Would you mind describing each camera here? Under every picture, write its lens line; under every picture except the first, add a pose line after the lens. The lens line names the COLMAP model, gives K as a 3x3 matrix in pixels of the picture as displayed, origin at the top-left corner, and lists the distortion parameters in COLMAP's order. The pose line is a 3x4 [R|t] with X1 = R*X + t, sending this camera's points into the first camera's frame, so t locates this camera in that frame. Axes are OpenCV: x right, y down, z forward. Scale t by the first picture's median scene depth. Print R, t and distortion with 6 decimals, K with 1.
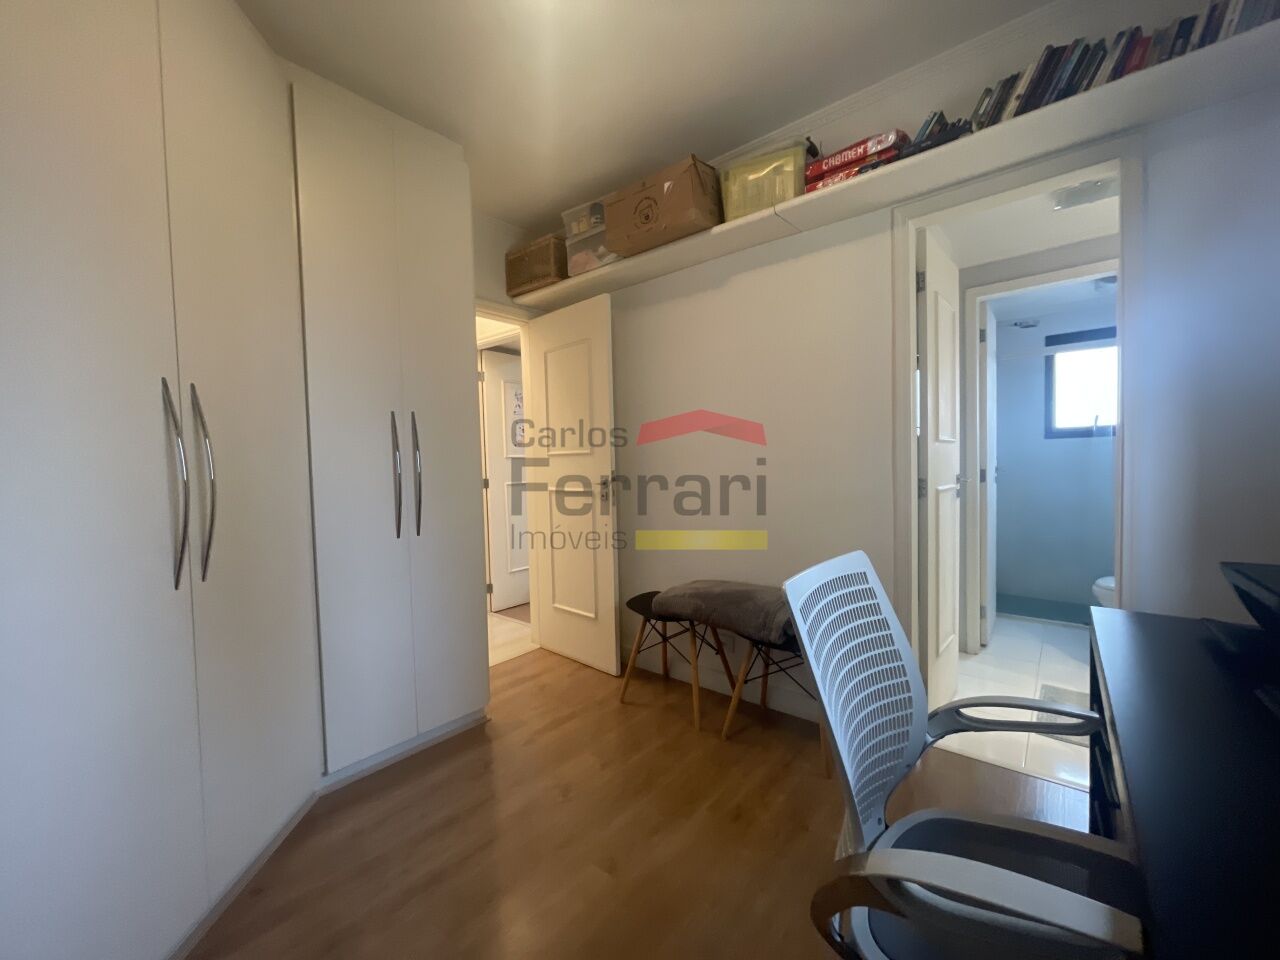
lens RADIAL K [[518.6, 0, 642.5], [0, 518.6, 476.5], [0, 0, 1]] dist [-0.003324, 0.001708]
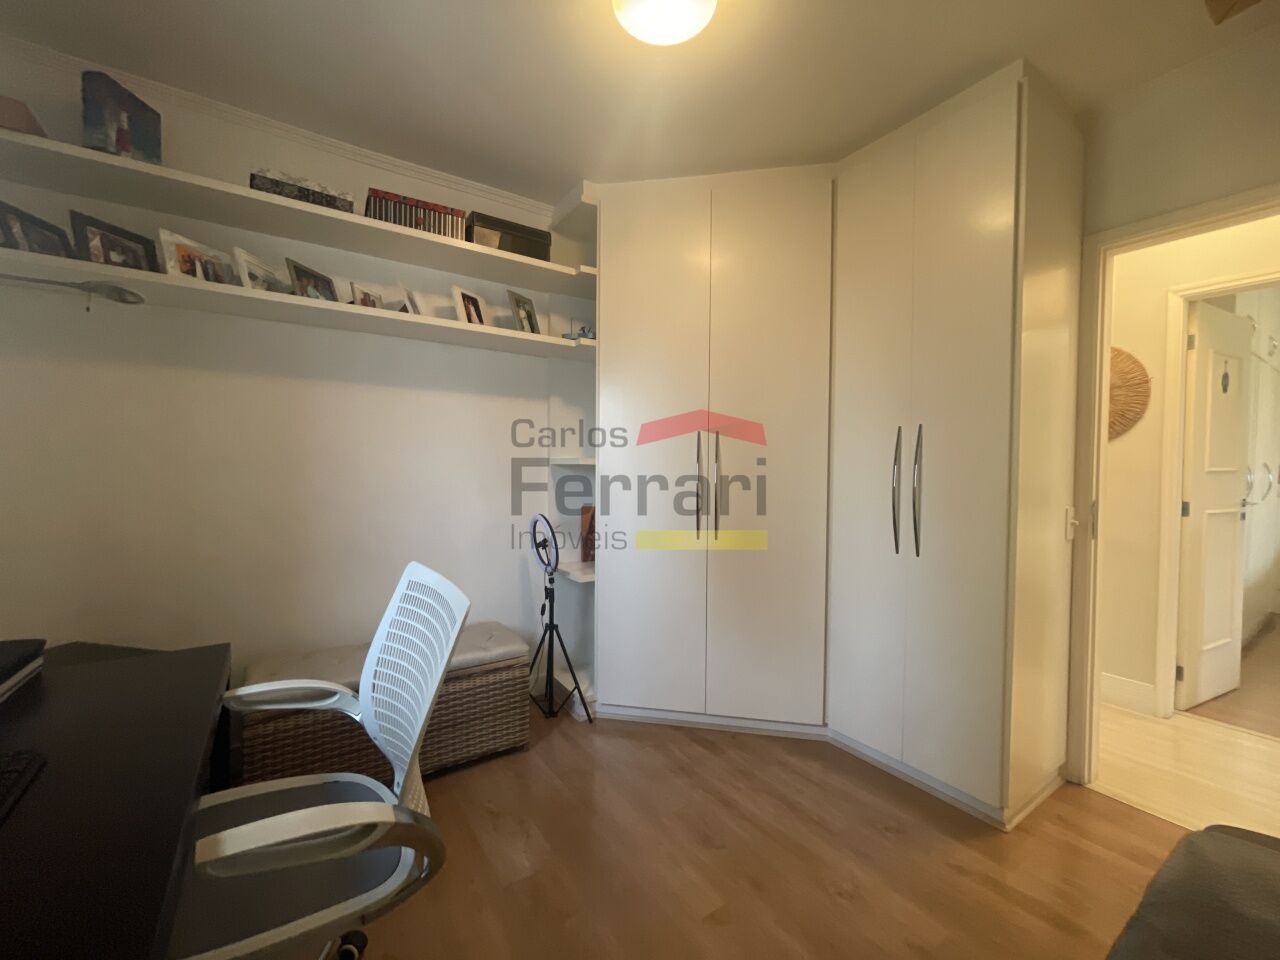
lens RADIAL K [[518.6, 0, 637.0], [0, 518.6, 482.2], [0, 0, 1]] dist [-0.003324, 0.001708]
pose [[-0.277090, 0.047120, -0.959688, 0.608064], [-0.028542, 0.997952, 0.057240, -0.059602], [0.960420, 0.043252, -0.275178, 0.782604]]
